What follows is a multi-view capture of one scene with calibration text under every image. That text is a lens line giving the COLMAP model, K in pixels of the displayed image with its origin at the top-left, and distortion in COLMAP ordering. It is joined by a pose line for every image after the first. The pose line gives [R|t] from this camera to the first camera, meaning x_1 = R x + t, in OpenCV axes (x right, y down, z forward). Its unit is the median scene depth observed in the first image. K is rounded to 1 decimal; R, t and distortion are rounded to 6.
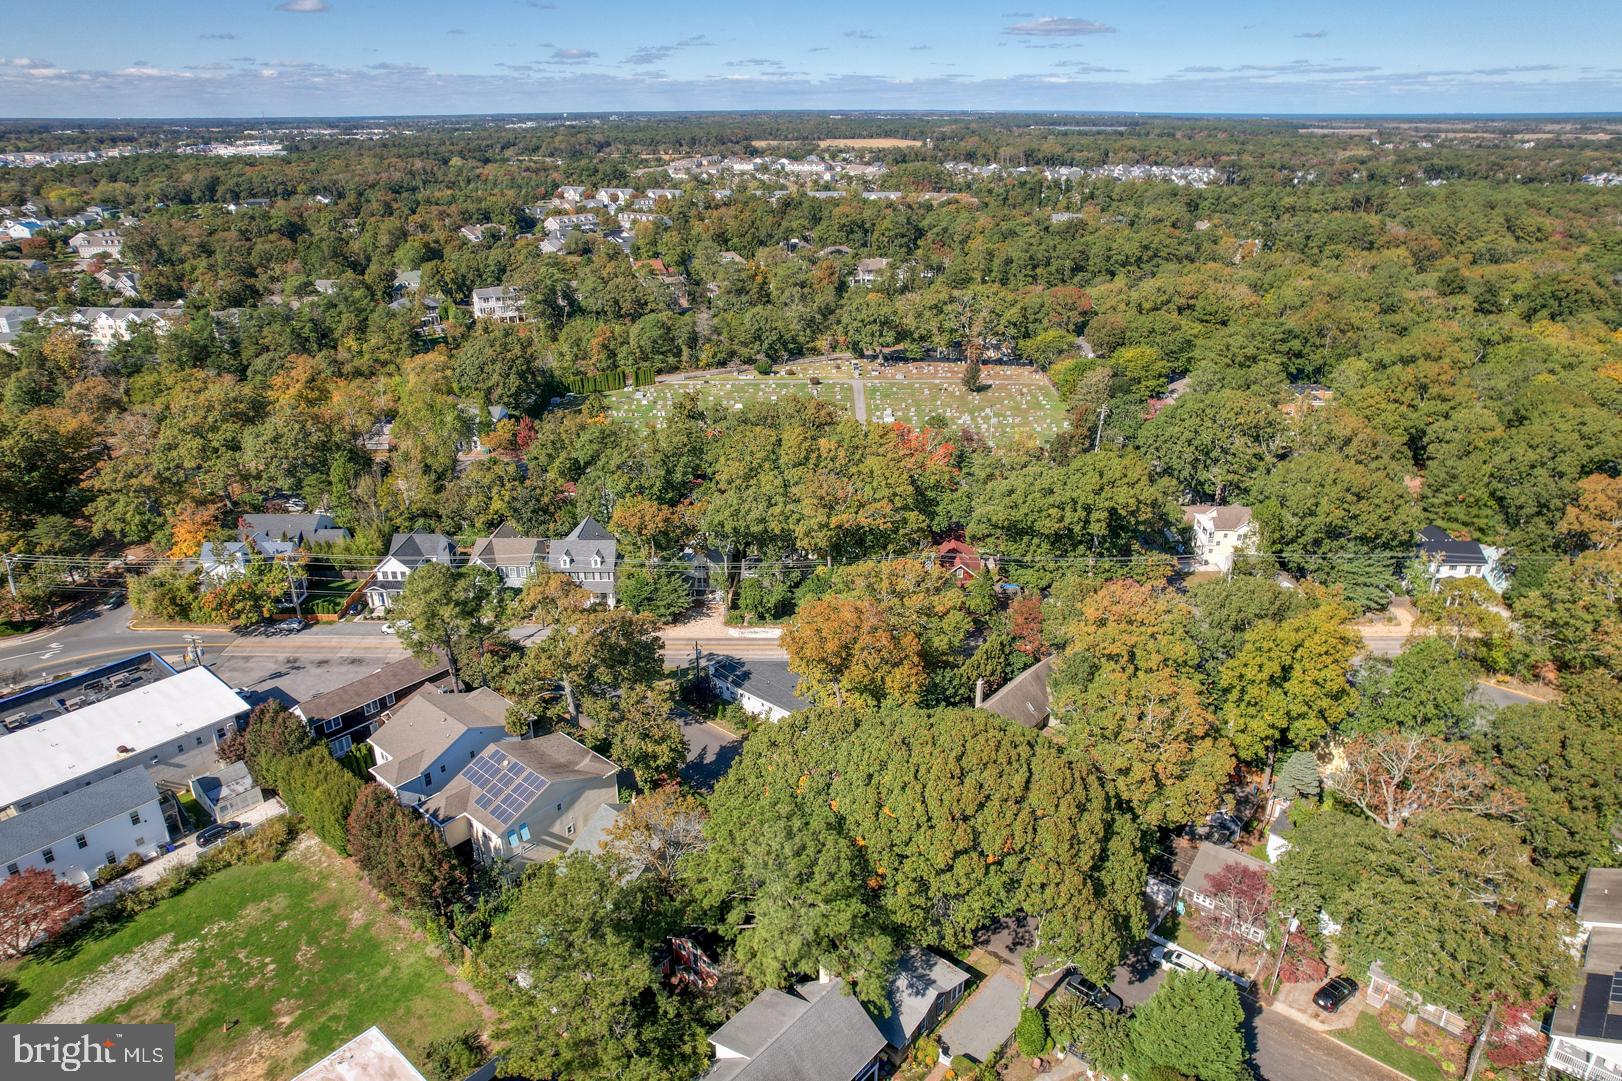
lens RADIAL K [[1034.3, 0, 843.2], [0, 1034.3, 548.9], [0, 0, 1]] dist [-0.032003, -0.000461]
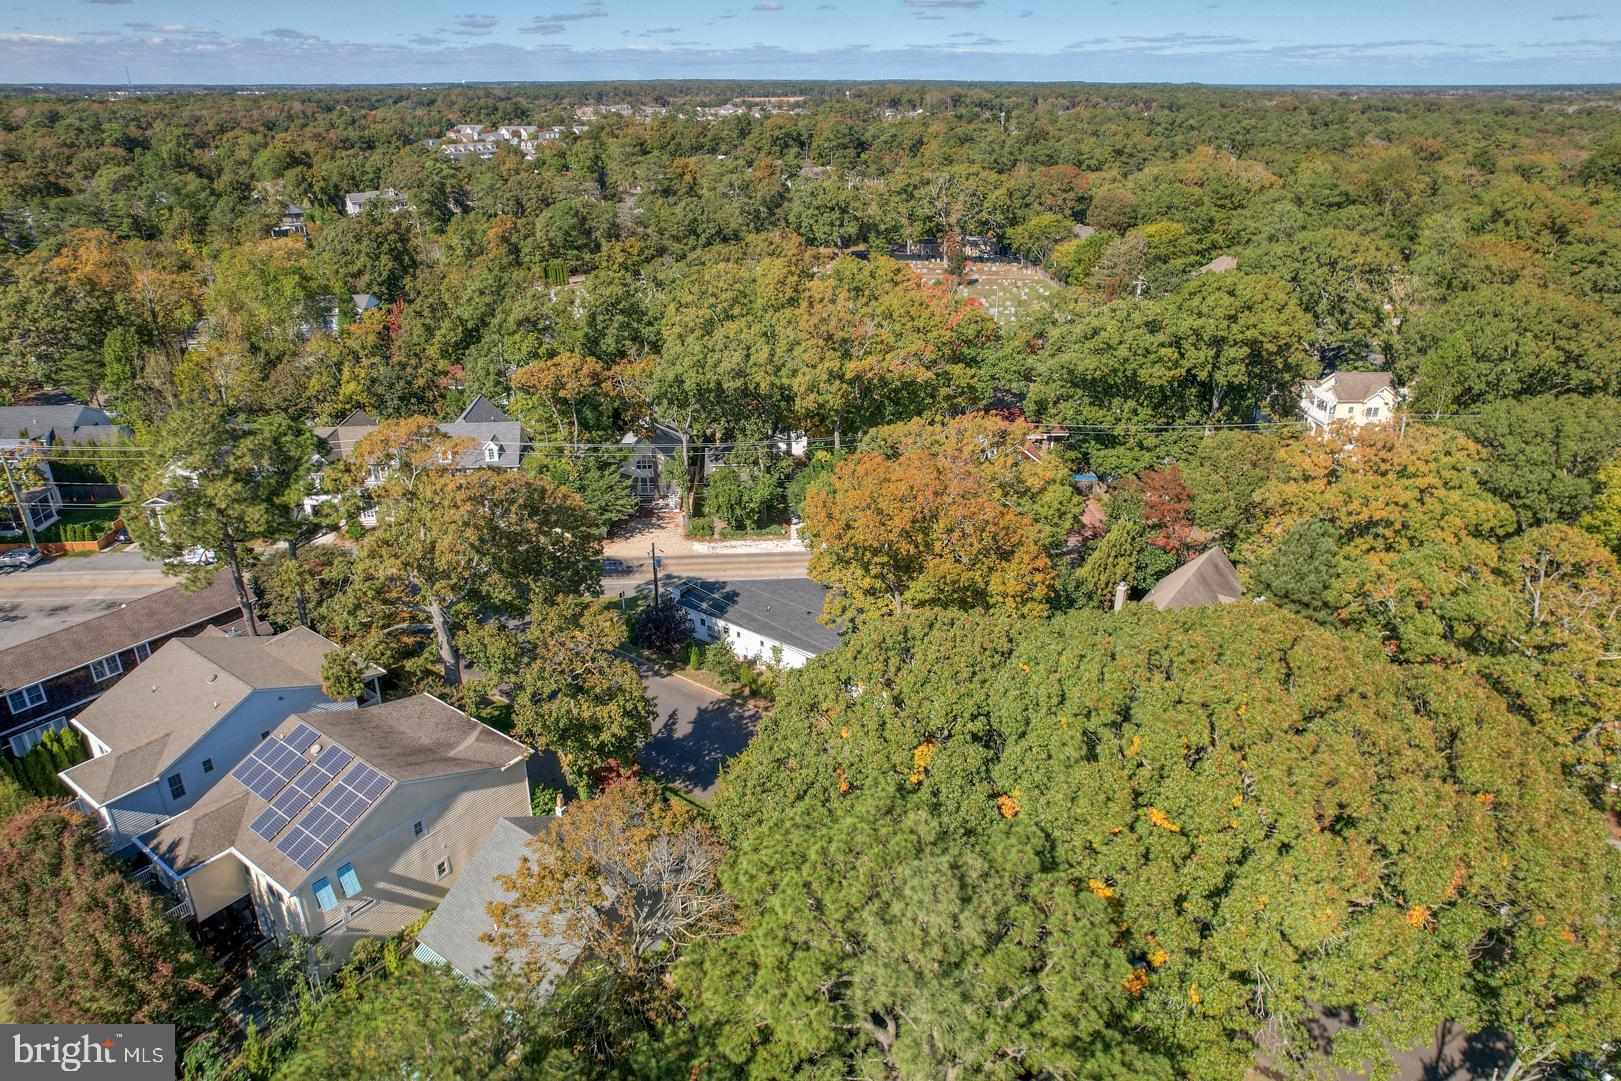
lens RADIAL K [[1034.8, 0, 810.5], [0, 1034.8, 540.5], [0, 0, 1]] dist [-0.066634, 0.070474]
pose [[0.998369, -0.032732, 0.046784, -0.066542], [0.032421, 0.999447, 0.007408, 0.074545], [-0.047001, -0.005879, 0.998878, 0.328543]]
